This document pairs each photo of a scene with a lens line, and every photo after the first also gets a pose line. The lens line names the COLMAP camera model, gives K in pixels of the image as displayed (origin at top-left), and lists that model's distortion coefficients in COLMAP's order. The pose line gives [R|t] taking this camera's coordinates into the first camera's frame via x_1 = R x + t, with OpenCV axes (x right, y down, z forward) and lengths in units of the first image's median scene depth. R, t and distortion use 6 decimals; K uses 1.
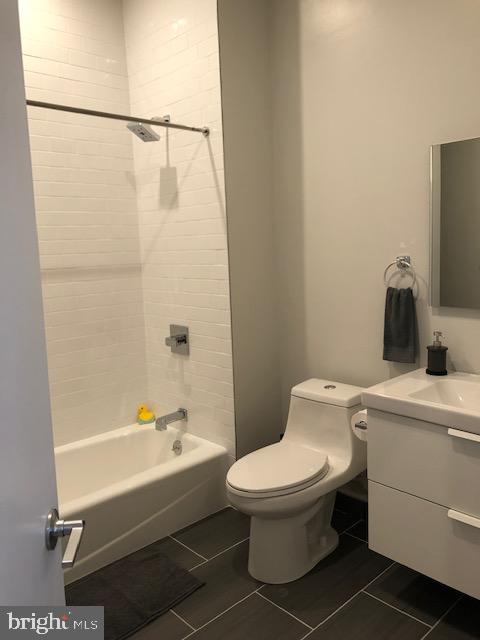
lens RADIAL K [[526.9, 0, 237.4], [0, 526.9, 304.3], [0, 0, 1]] dist [0.063183, -0.105710]
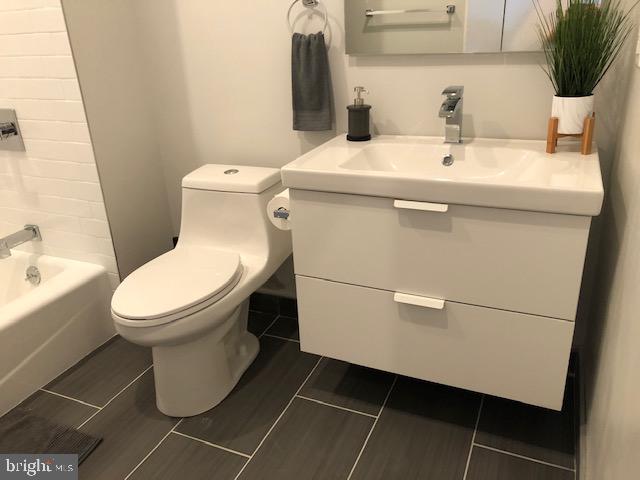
lens RADIAL K [[524.6, 0, 320.0], [0, 524.6, 240.0], [0, 0, 1]] dist [0.018302, 0.000493]
pose [[0.919742, -0.154328, 0.360911, -0.001999], [0.054308, 0.960655, 0.272385, 0.051966], [-0.388747, -0.230923, 0.891936, 0.240956]]
